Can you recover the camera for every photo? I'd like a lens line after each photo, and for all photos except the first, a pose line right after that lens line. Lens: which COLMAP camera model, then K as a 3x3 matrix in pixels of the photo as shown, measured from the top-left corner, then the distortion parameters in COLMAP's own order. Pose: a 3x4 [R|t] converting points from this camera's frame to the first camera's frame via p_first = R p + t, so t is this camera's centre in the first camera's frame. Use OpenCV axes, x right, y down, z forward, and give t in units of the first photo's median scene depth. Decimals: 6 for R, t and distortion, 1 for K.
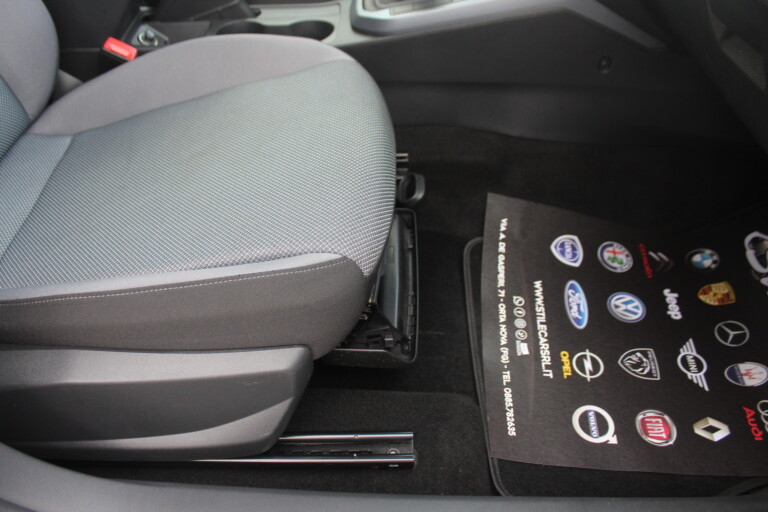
lens RADIAL K [[636.3, 0, 383.2], [0, 636.3, 244.3], [0, 0, 1]] dist [-0.170606, 0.152872]
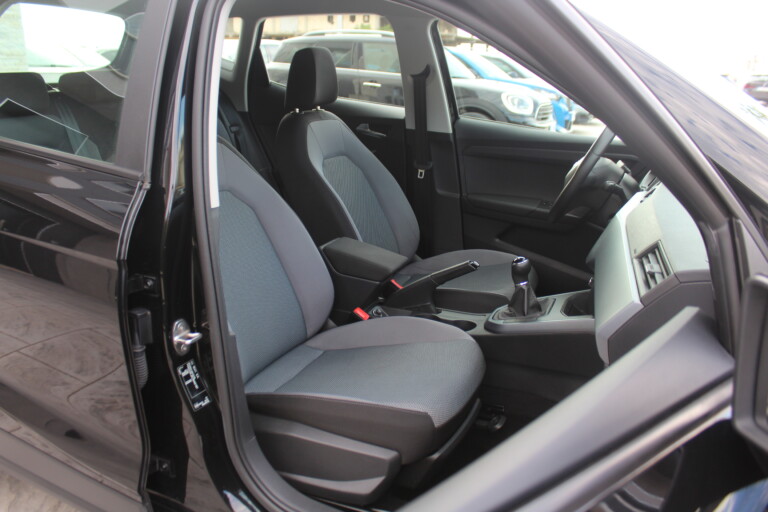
lens RADIAL K [[636.3, 0, 383.2], [0, 636.3, 244.3], [0, 0, 1]] dist [-0.170606, 0.152872]
pose [[0.914139, 0.125139, -0.385605, 0.356217], [-0.298160, 0.852003, -0.430339, 0.317927], [0.274684, 0.508361, 0.816160, -0.680724]]
